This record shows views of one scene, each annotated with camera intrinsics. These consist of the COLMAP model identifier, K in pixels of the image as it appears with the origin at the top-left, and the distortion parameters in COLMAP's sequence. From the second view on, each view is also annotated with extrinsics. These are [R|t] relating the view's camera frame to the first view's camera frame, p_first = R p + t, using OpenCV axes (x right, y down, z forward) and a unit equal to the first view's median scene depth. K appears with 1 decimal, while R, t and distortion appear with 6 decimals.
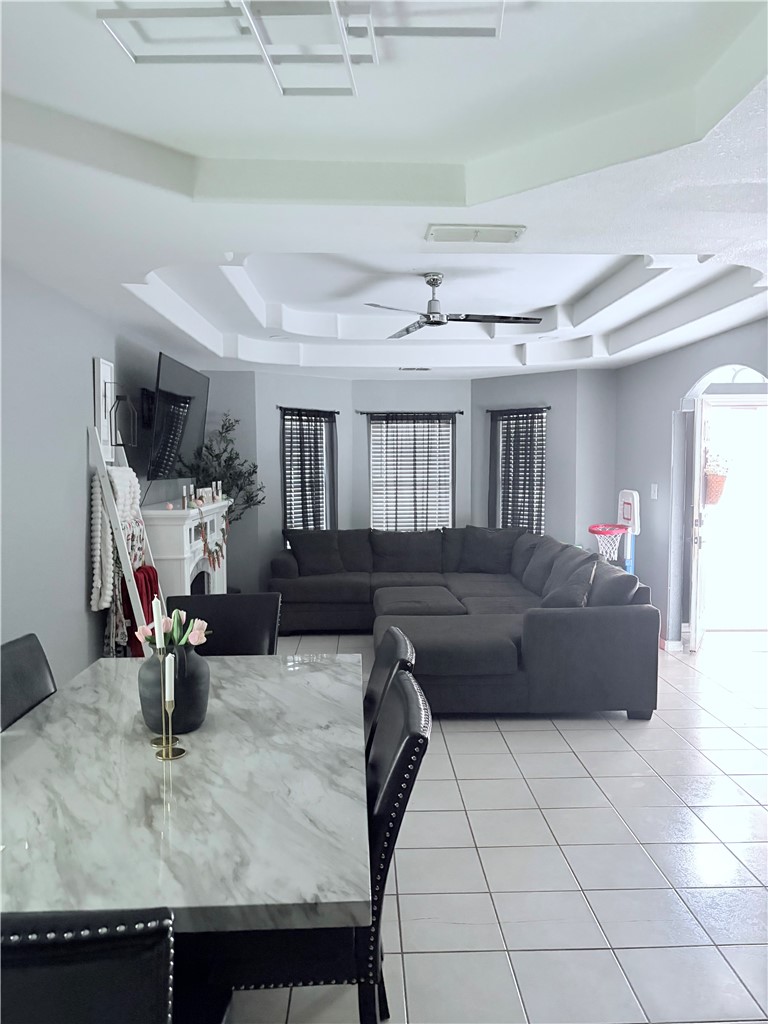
lens RADIAL K [[769.8, 0, 382.9], [0, 769.8, 516.2], [0, 0, 1]] dist [0.025213, -0.034601]
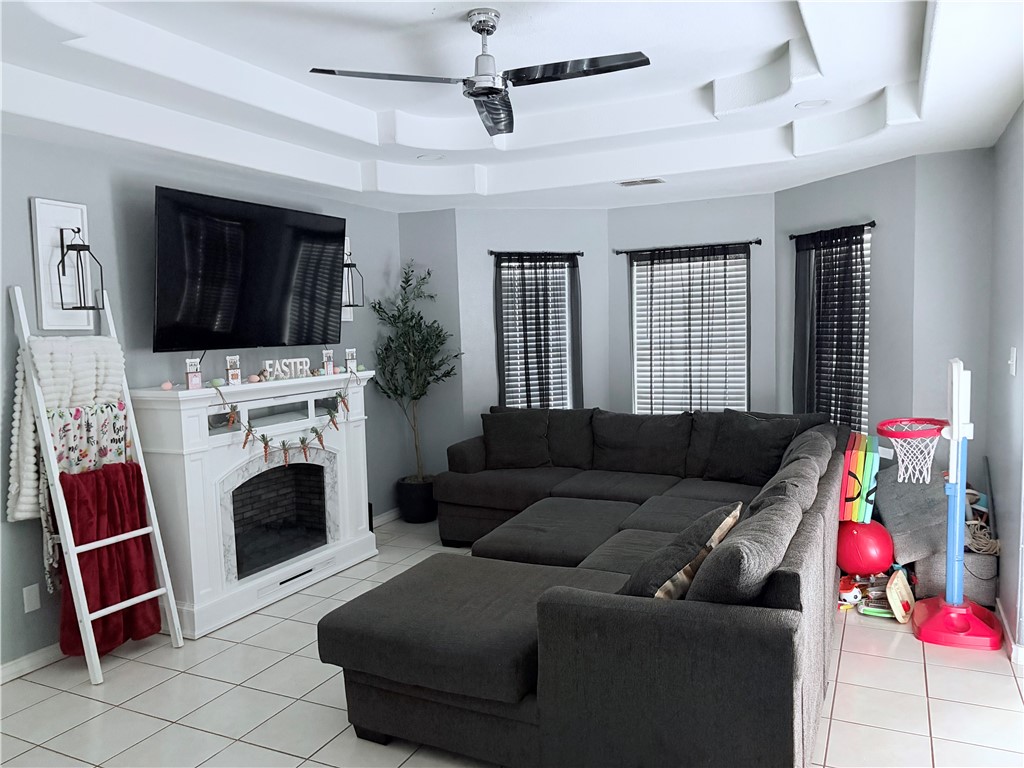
lens RADIAL K [[769.8, 0, 514.4], [0, 769.8, 389.2], [0, 0, 1]] dist [0.025213, -0.034601]
pose [[0.881495, 0.017995, -0.471850, 0.254442], [-0.007557, 0.999683, 0.024007, -0.019866], [0.472133, -0.017596, 0.881352, 0.309394]]
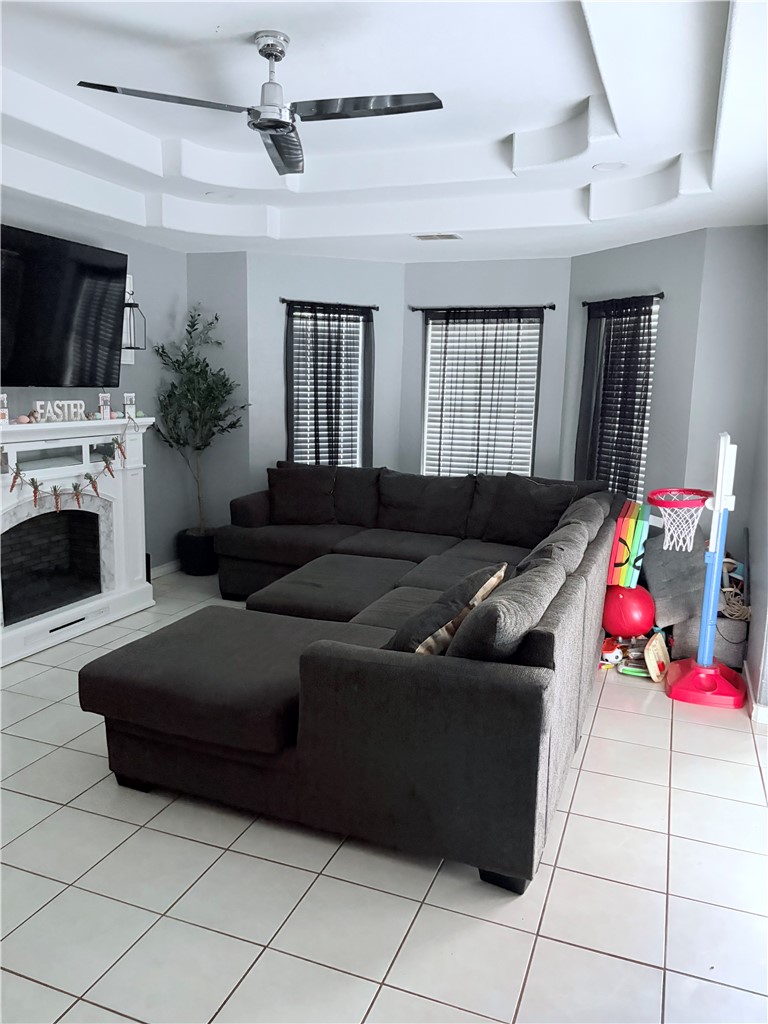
lens RADIAL K [[769.8, 0, 383.6], [0, 769.8, 513.7], [0, 0, 1]] dist [0.025213, -0.034601]
pose [[0.918181, 0.092297, -0.385260, 0.263381], [-0.055175, 0.992797, 0.106349, -0.018394], [0.392301, -0.076391, 0.916659, 0.318802]]
